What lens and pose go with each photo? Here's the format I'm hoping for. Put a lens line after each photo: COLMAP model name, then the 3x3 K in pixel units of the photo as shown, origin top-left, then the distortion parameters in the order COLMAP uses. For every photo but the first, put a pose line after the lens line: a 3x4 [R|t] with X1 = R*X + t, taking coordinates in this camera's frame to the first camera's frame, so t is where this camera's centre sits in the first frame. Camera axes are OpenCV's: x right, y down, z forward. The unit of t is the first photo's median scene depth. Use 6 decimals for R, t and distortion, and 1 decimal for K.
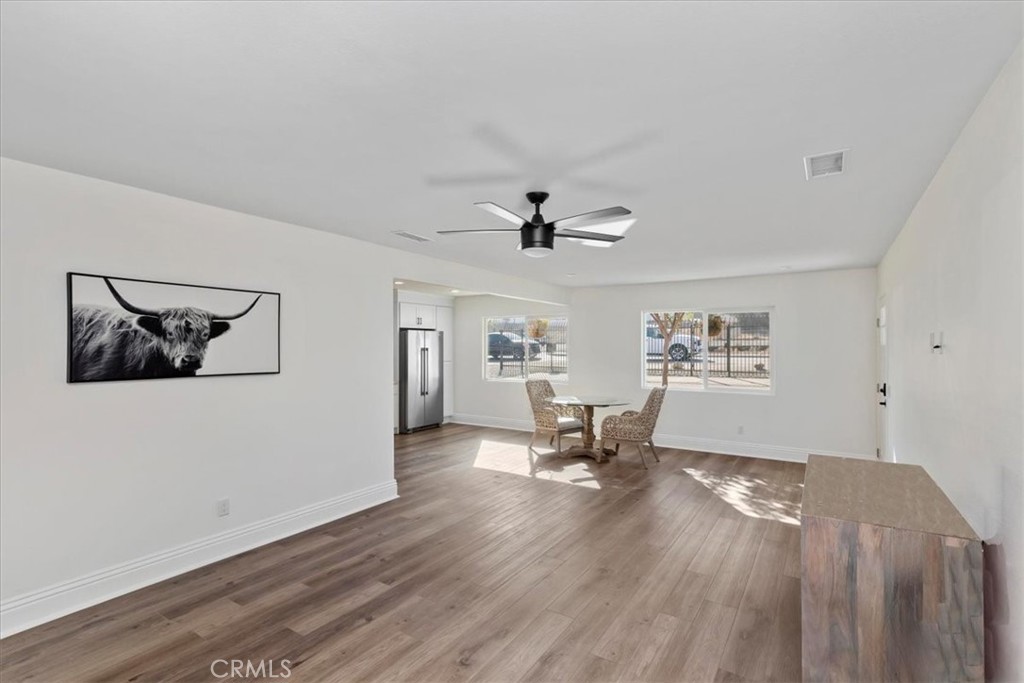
lens RADIAL K [[515.2, 0, 512.0], [0, 515.2, 341.5], [0, 0, 1]] dist [-0.000365, -0.000158]
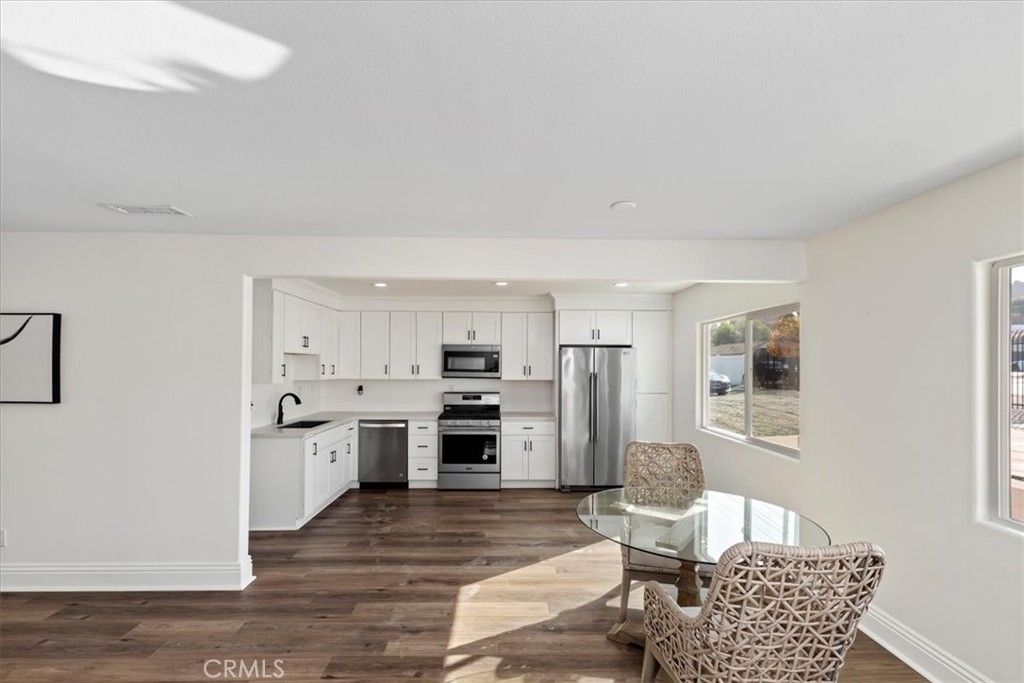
lens RADIAL K [[479.8, 0, 512.7], [0, 479.8, 354.2], [0, 0, 1]] dist [0.009032, 0.000146]
pose [[0.542190, -0.024926, -0.839886, 0.425958], [0.009228, 0.999676, -0.023710, 0.002950], [0.840205, 0.005105, 0.542245, 0.760597]]
